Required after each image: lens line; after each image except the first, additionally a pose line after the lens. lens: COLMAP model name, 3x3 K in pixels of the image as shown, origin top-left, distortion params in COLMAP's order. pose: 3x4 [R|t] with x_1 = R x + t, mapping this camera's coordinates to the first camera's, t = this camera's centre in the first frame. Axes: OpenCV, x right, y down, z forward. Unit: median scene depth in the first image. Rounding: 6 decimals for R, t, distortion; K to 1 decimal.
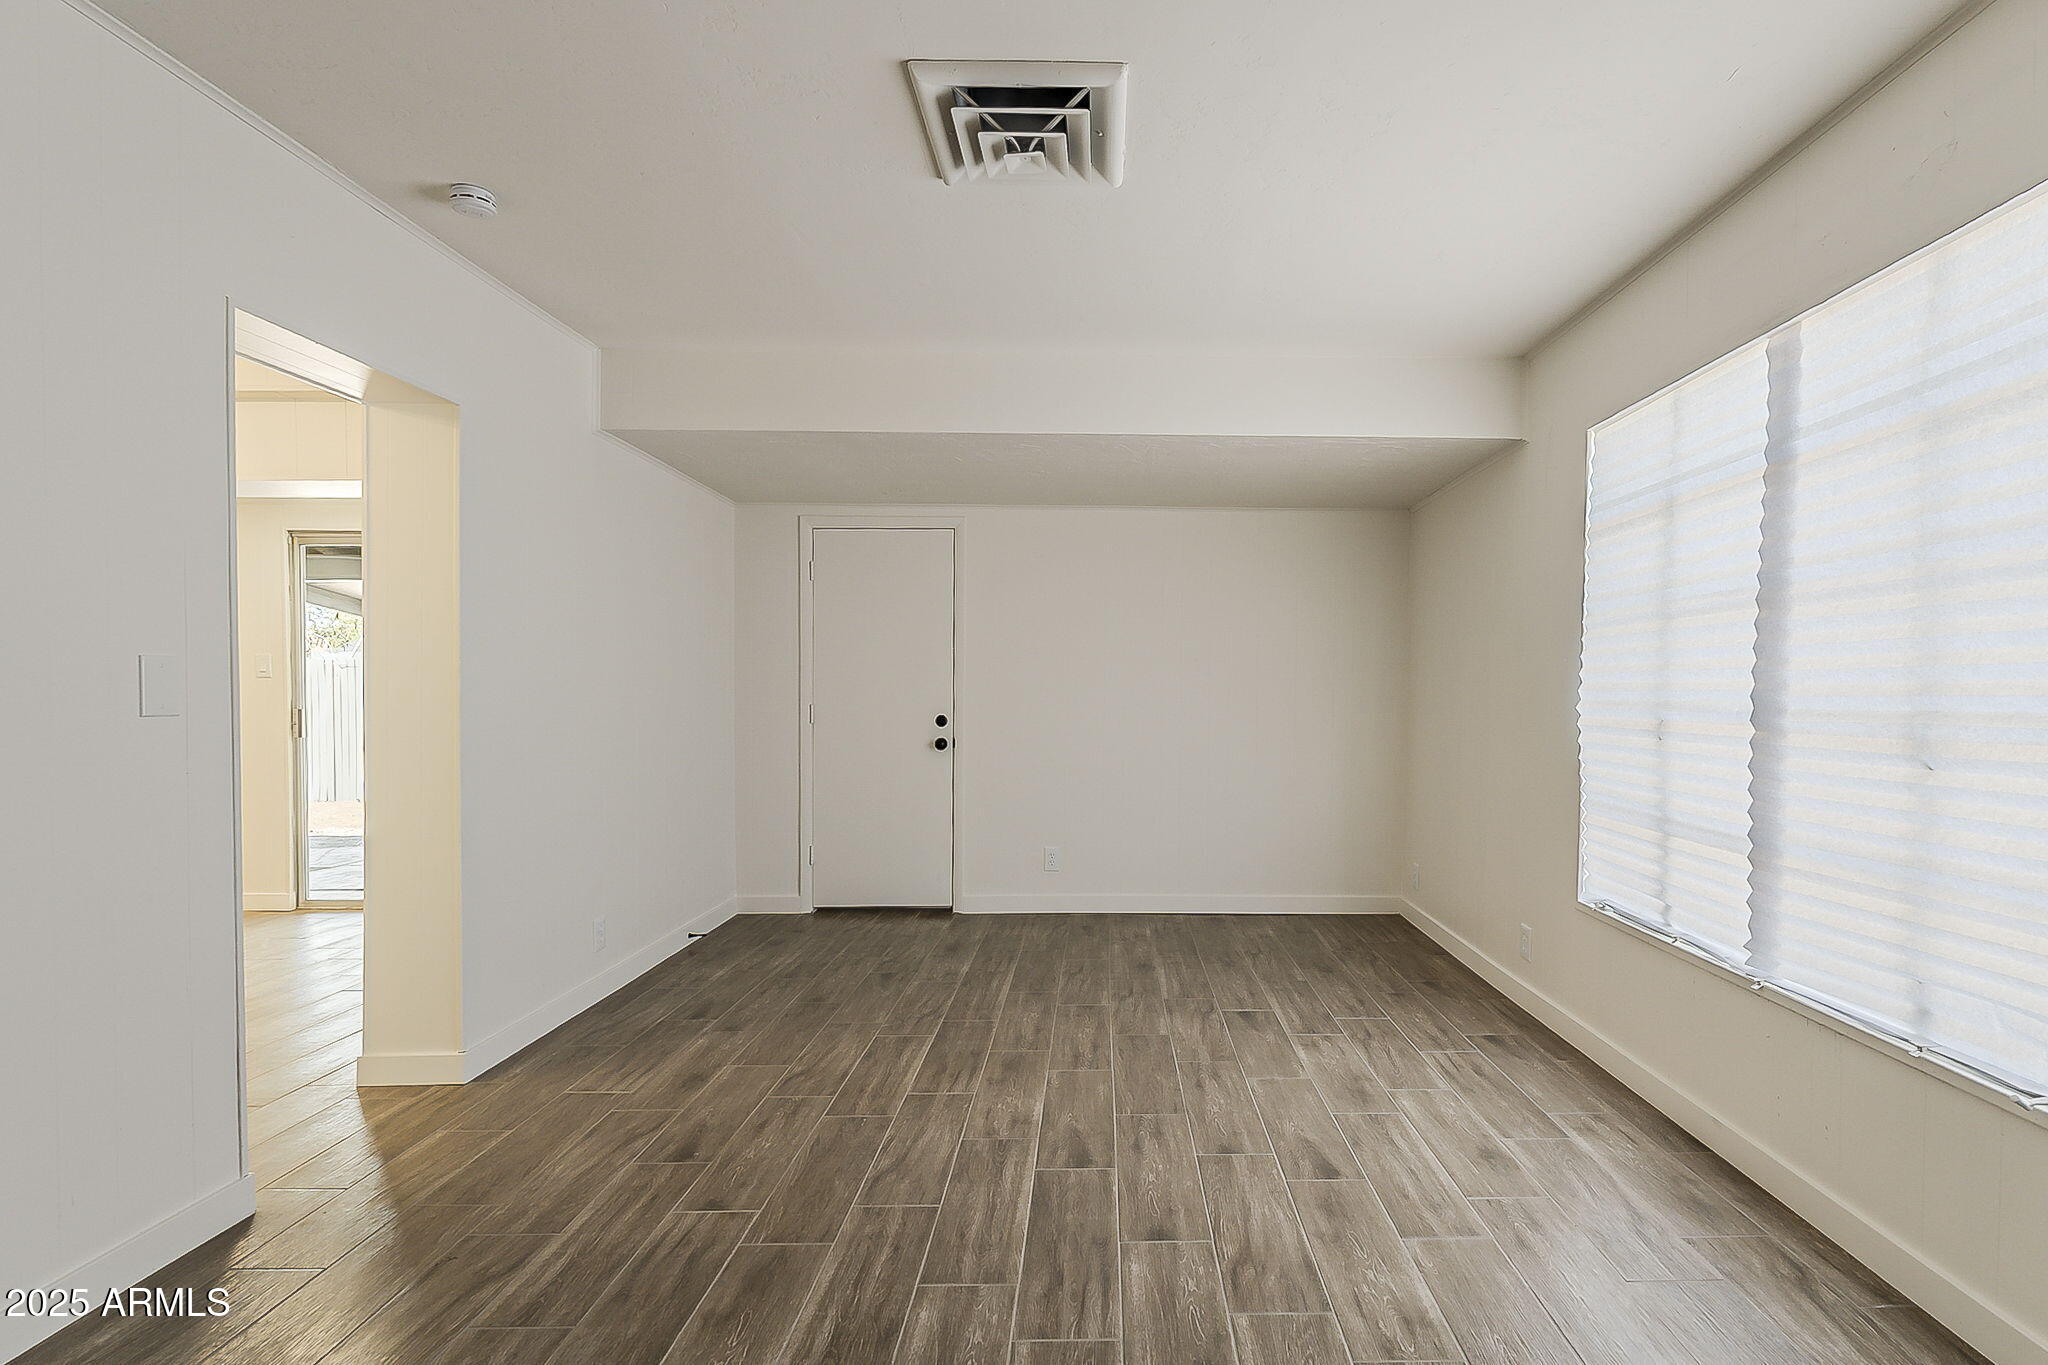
lens RADIAL K [[901.2, 0, 1036.5], [0, 901.2, 702.3], [0, 0, 1]] dist [-0.004274, 0.001037]
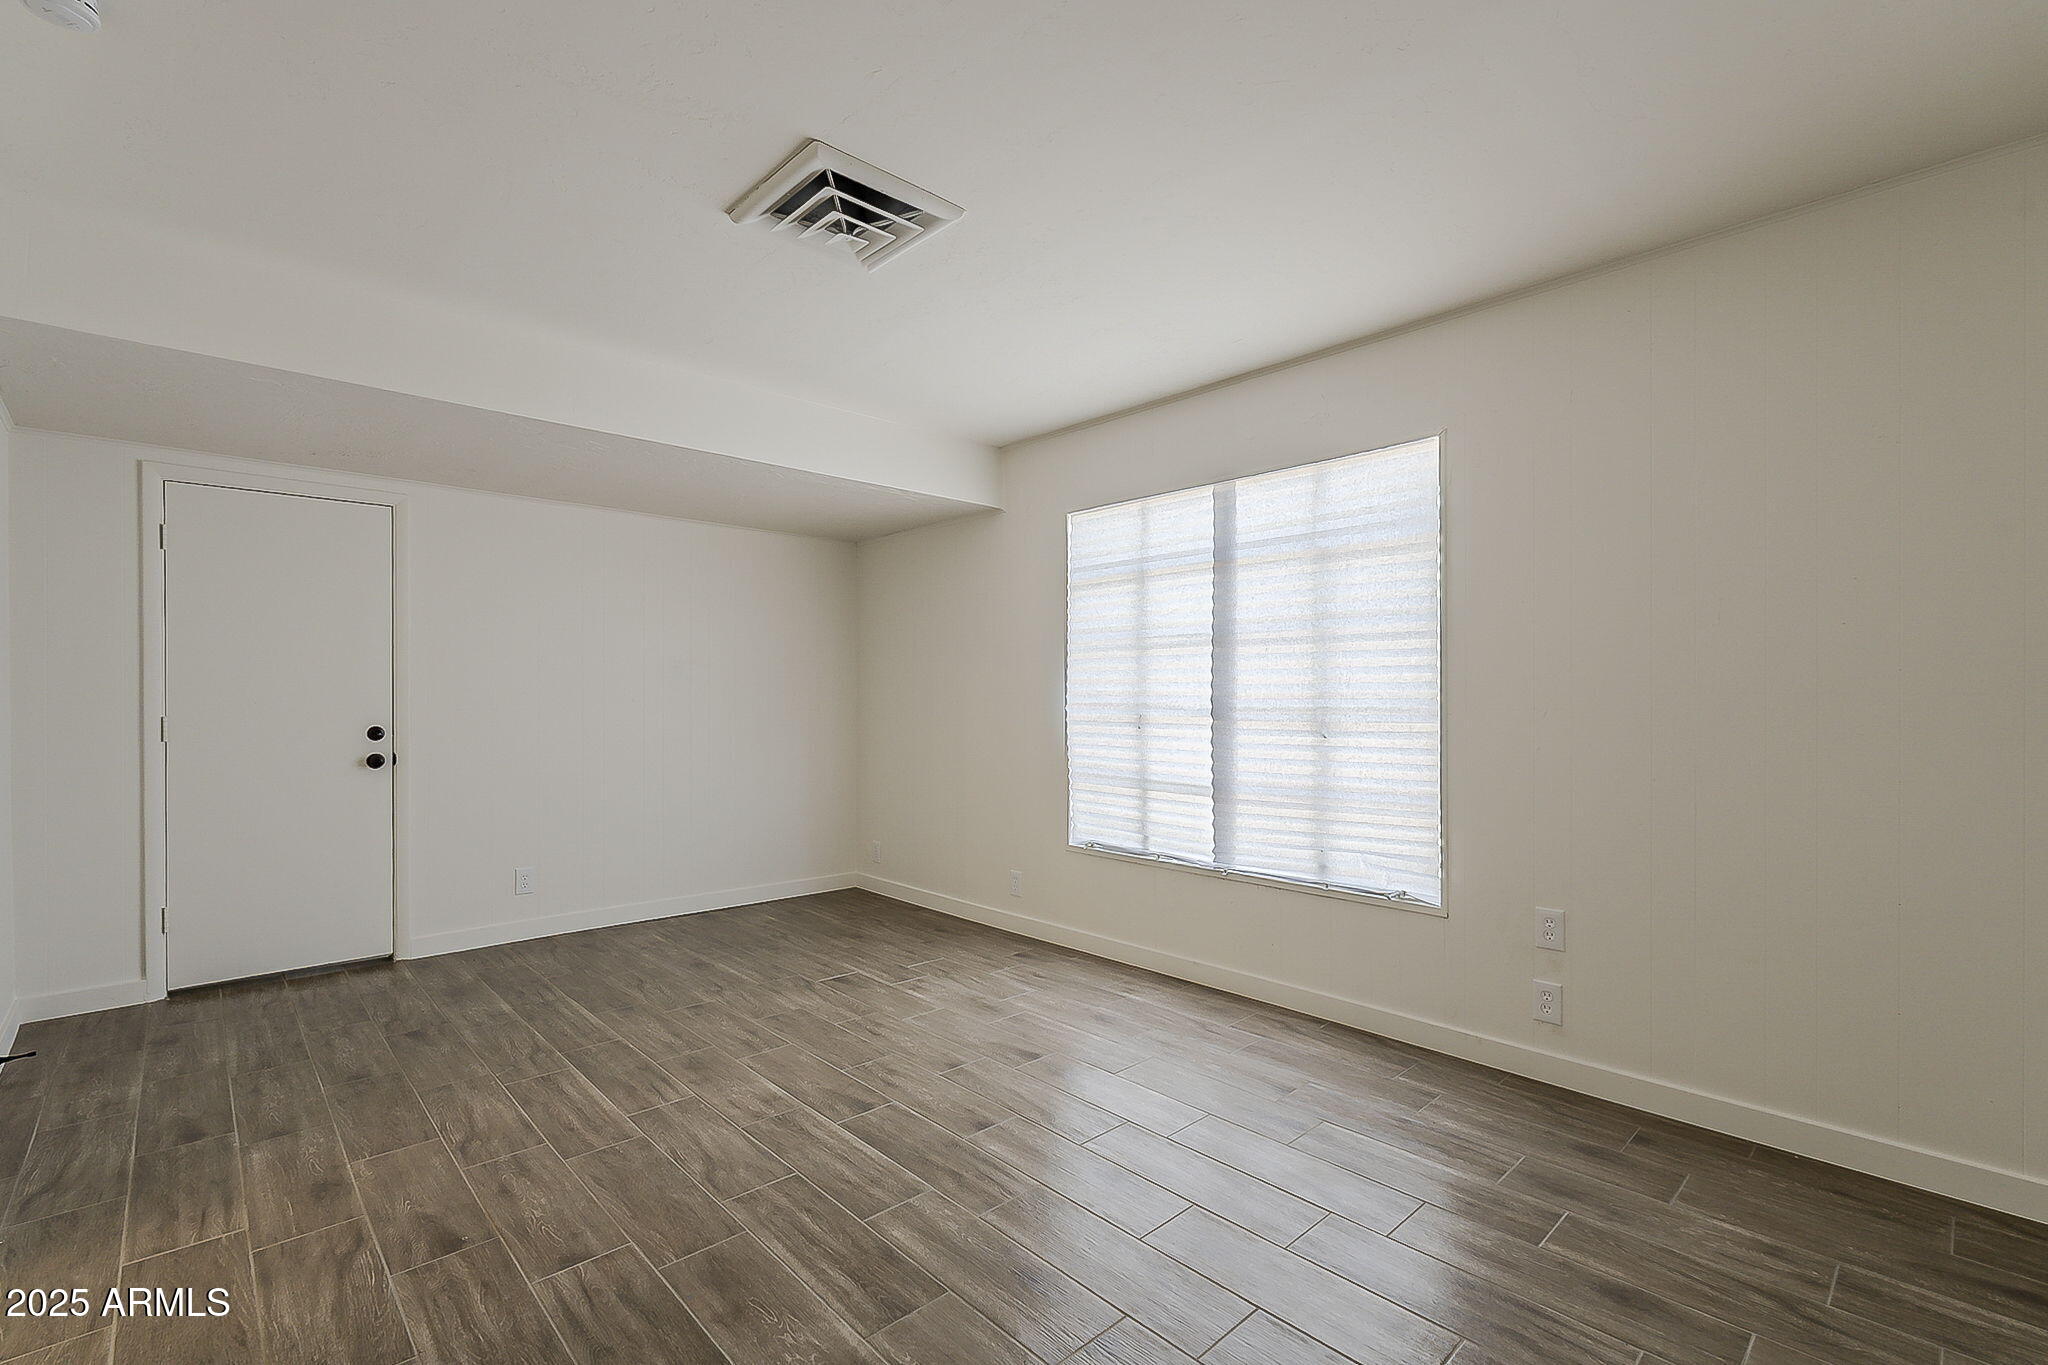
lens RADIAL K [[901.2, 0, 960.6], [0, 901.2, 686.3], [0, 0, 1]] dist [-0.004274, 0.001037]
pose [[0.763636, 0.004916, 0.645628, -0.530811], [0.010131, 0.999757, -0.019595, -0.002985], [-0.645567, 0.021504, 0.763400, 0.026026]]
